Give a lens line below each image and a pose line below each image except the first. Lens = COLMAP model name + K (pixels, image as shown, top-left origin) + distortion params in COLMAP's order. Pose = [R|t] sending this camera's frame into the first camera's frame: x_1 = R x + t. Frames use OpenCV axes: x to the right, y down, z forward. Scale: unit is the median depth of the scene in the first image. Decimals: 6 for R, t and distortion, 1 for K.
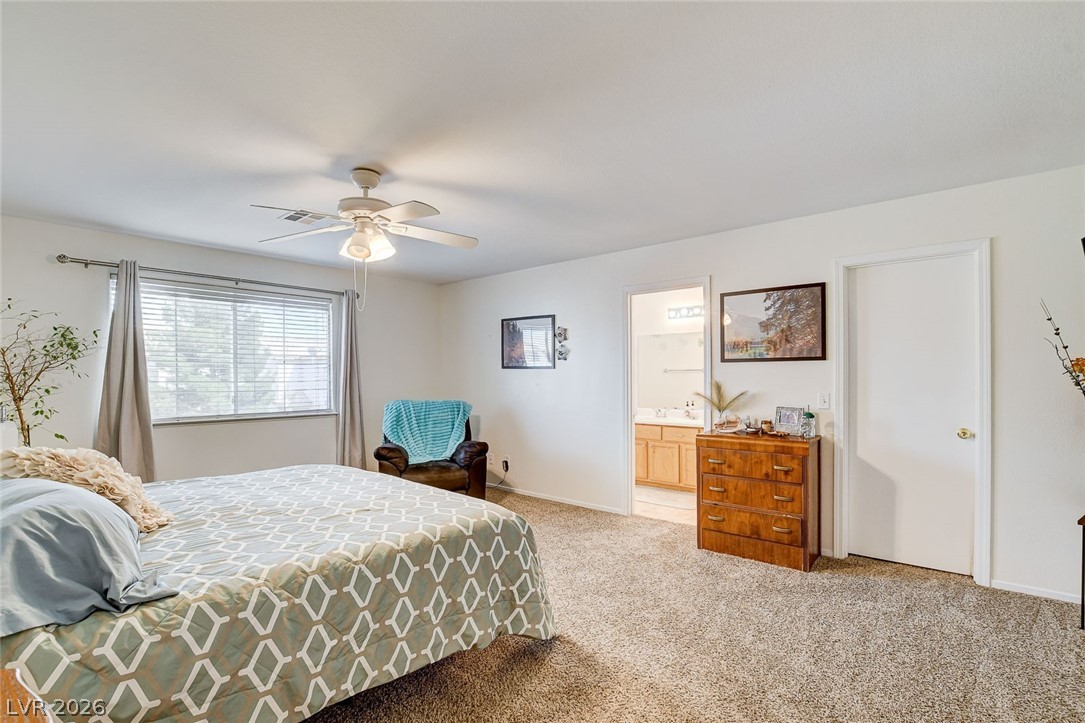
lens RADIAL K [[510.1, 0, 541.9], [0, 510.1, 367.9], [0, 0, 1]] dist [-0.013843, 0.000067]
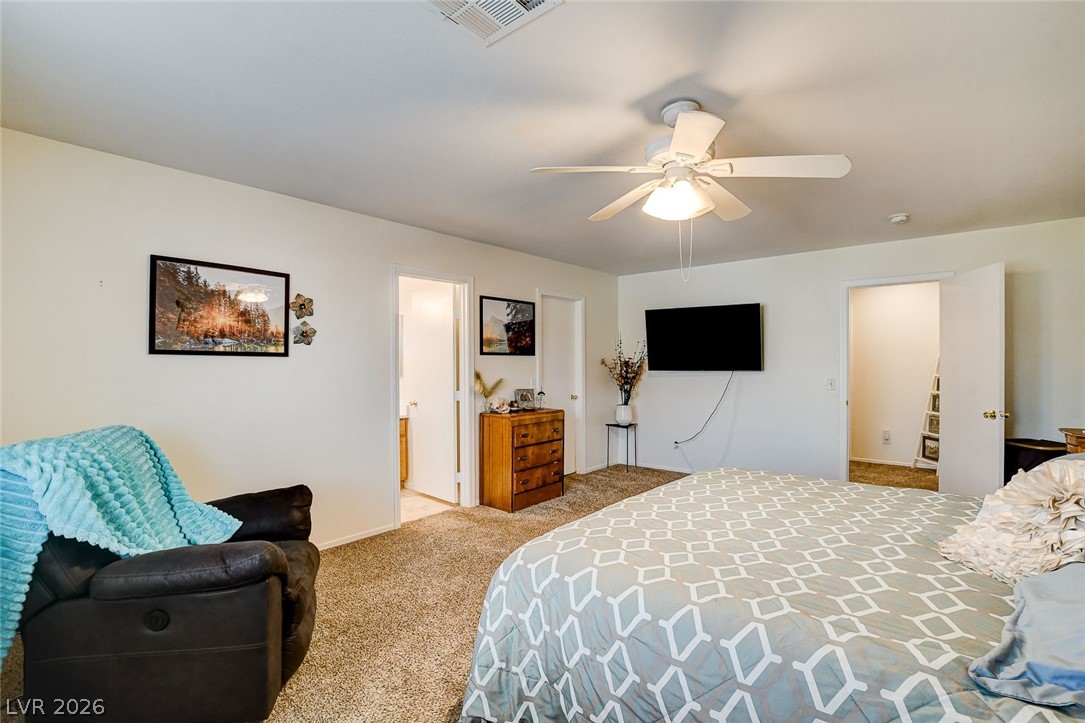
lens RADIAL K [[495.3, 0, 542.9], [0, 495.3, 368.0], [0, 0, 1]] dist [-0.032103, 0.000238]
pose [[0.000223, 0.002052, 0.999998, -0.769481], [-0.003362, 0.999992, -0.002052, 0.020321], [-0.999994, -0.003362, 0.000230, 0.860942]]
